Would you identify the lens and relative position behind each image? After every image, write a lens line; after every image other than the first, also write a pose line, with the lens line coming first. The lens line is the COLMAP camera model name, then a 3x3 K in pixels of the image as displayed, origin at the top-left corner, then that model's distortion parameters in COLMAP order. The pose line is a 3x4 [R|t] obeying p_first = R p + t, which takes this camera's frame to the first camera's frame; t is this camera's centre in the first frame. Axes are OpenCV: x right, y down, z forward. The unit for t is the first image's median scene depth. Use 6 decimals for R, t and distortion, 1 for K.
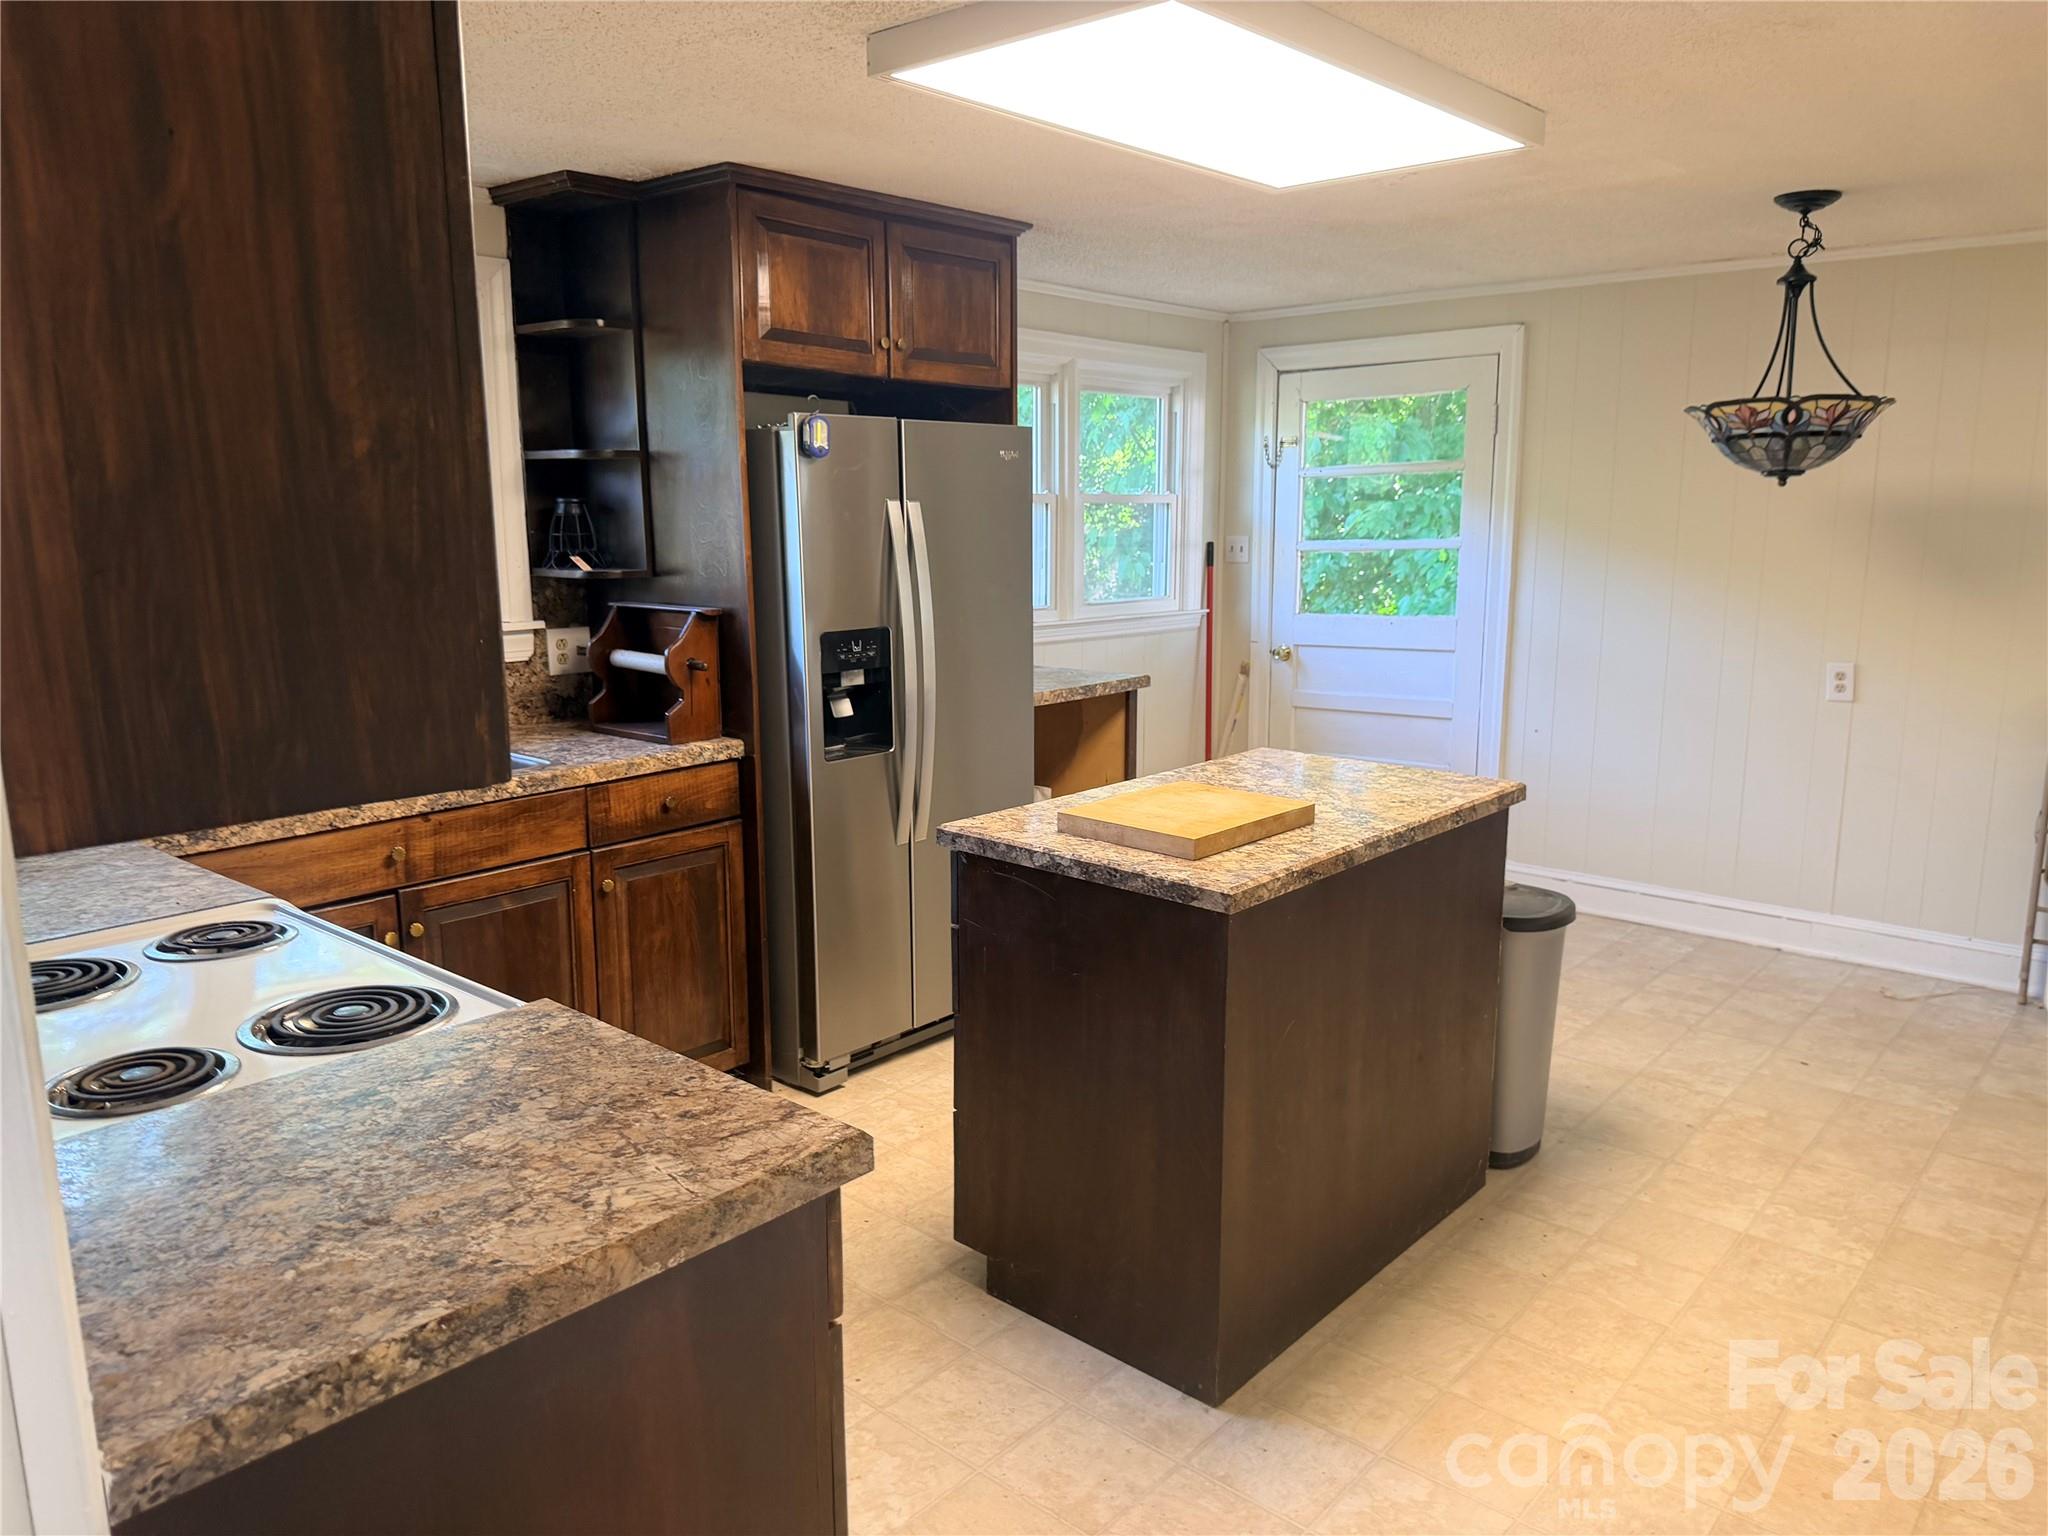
lens RADIAL K [[1417.4, 0, 1048.4], [0, 1417.4, 752.4], [0, 0, 1]] dist [0.055518, -0.078737]
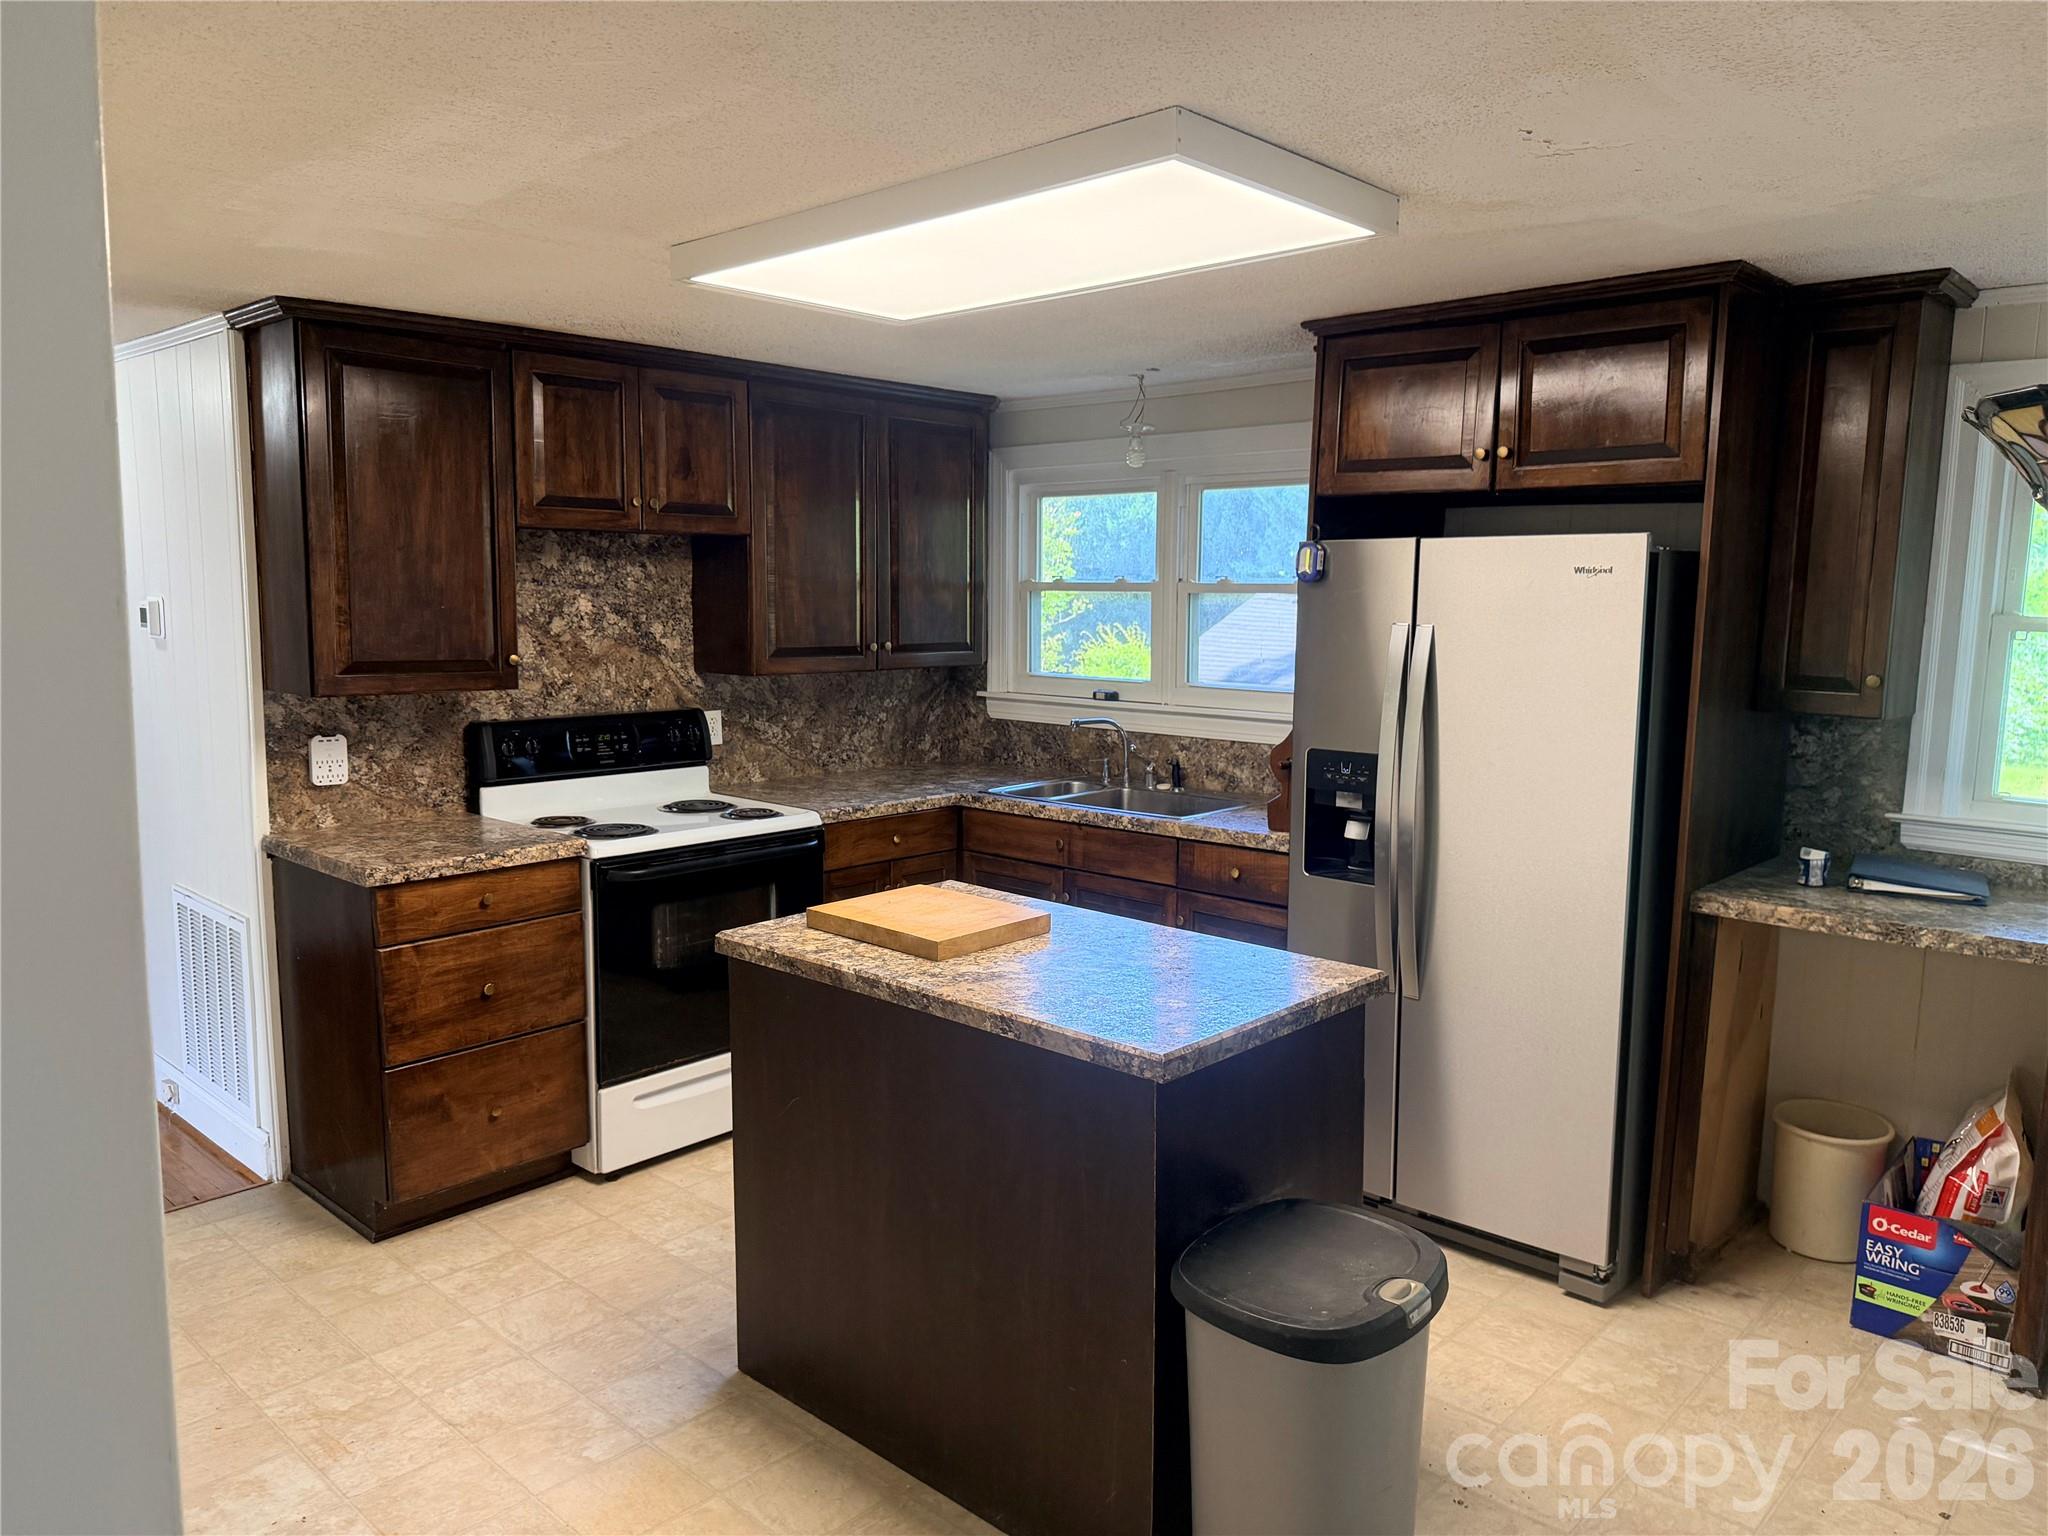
lens RADIAL K [[1417.4, 0, 1022.7], [0, 1417.4, 765.8], [0, 0, 1]] dist [0.055518, -0.078737]
pose [[-0.016249, 0.128029, -0.991637, 0.901684], [-0.186038, 0.974063, 0.128809, -0.172451], [0.982408, 0.186575, 0.007991, 0.818698]]
